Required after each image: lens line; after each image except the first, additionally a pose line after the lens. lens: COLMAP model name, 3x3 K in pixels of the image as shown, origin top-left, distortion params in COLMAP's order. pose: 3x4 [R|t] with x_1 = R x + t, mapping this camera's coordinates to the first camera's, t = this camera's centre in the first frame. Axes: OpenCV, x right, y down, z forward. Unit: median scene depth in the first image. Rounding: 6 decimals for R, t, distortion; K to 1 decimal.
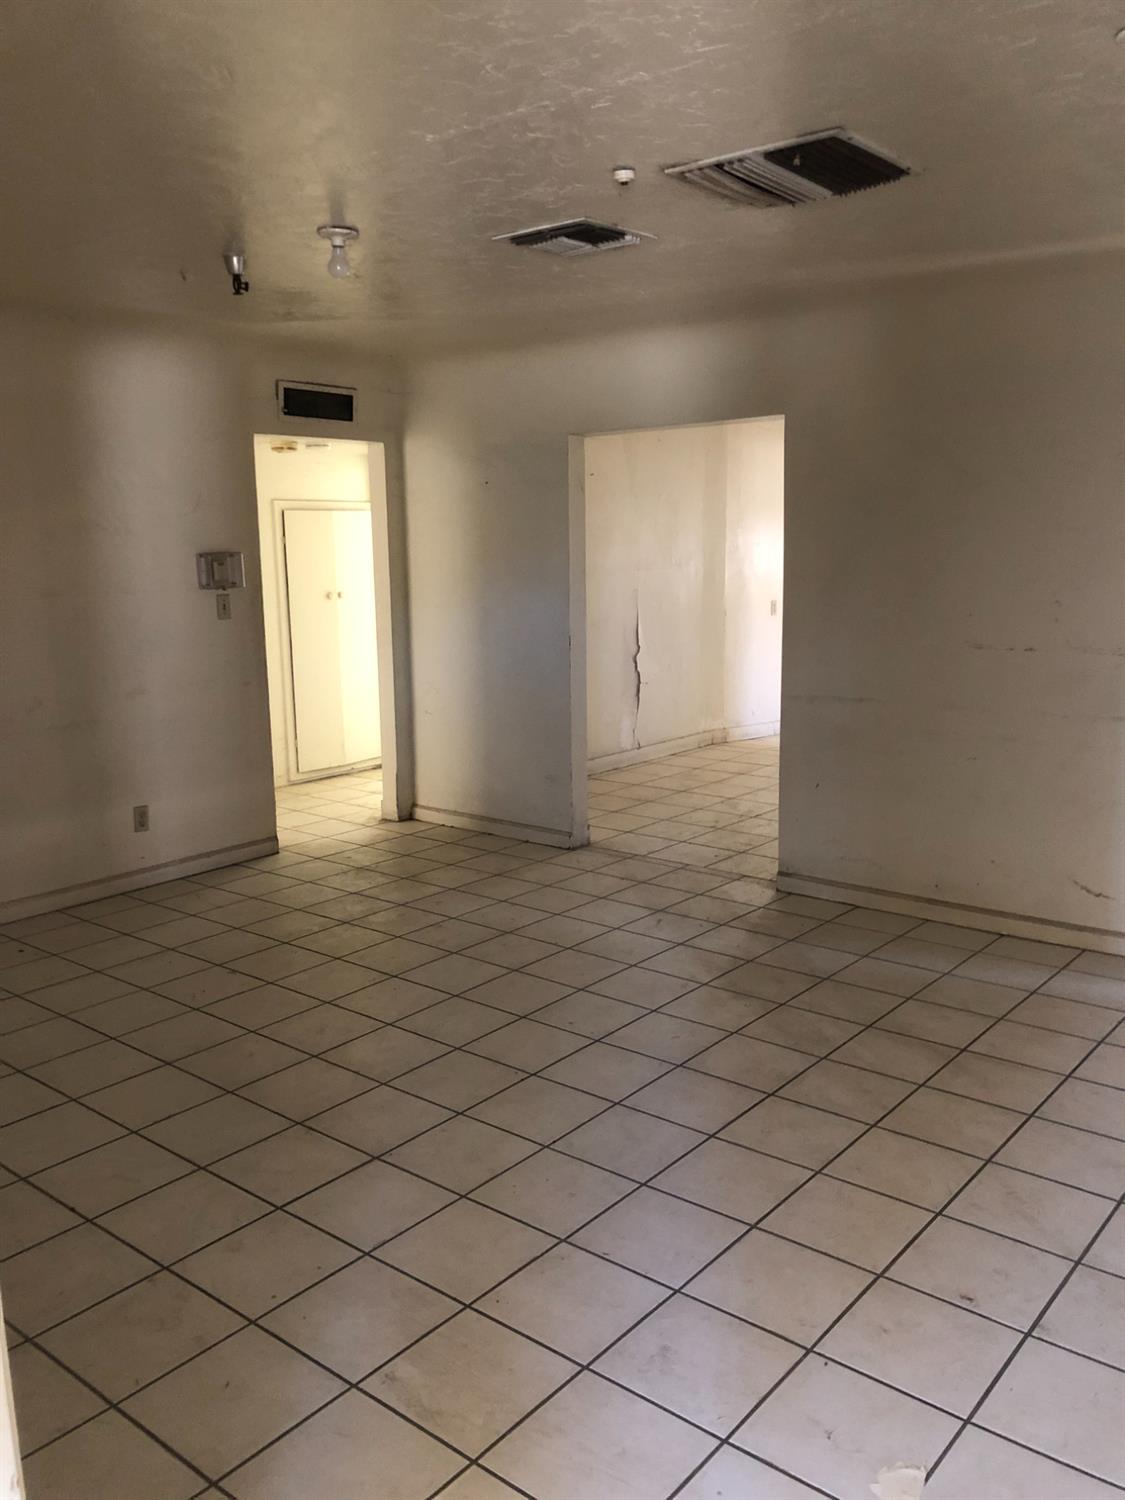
lens RADIAL K [[1230.1, 0, 566.1], [0, 1230.1, 732.1], [0, 0, 1]] dist [0.066656, -0.059578]
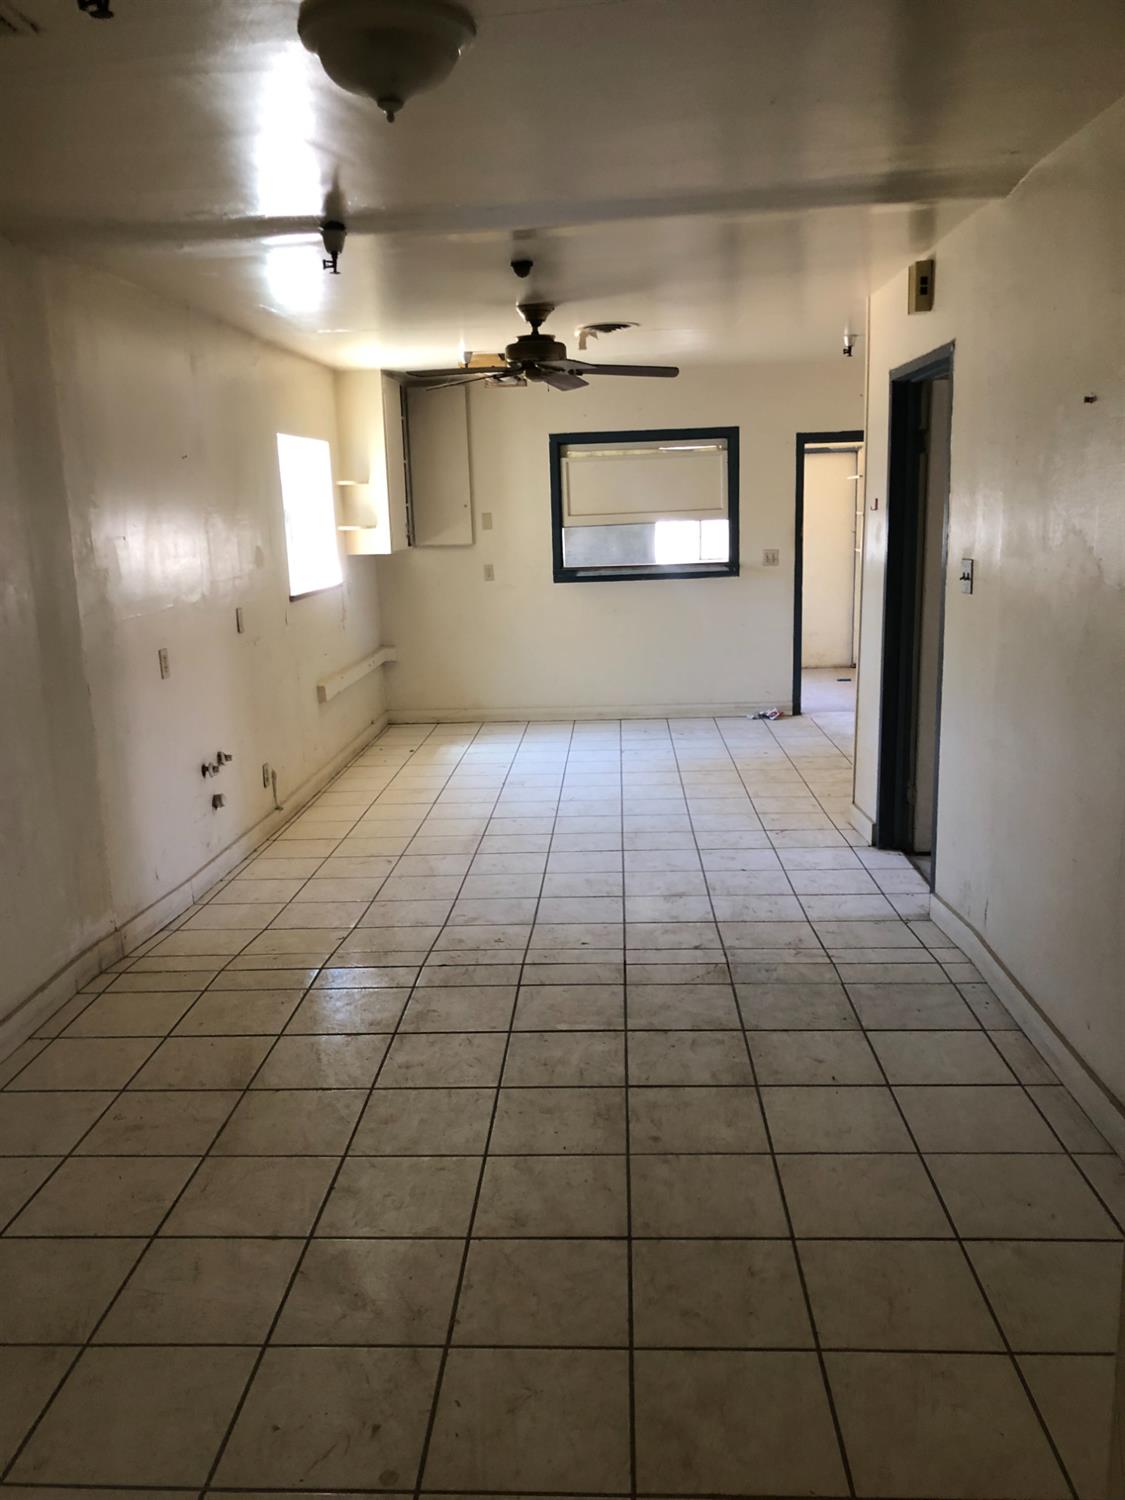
lens RADIAL K [[1236.3, 0, 536.3], [0, 1236.3, 753.1], [0, 0, 1]] dist [0.060547, -0.062196]
pose [[0.815512, -0.135844, 0.562572, -0.000968], [0.119924, 0.990629, 0.065364, -0.090670], [-0.566179, 0.014161, 0.824161, 0.560073]]
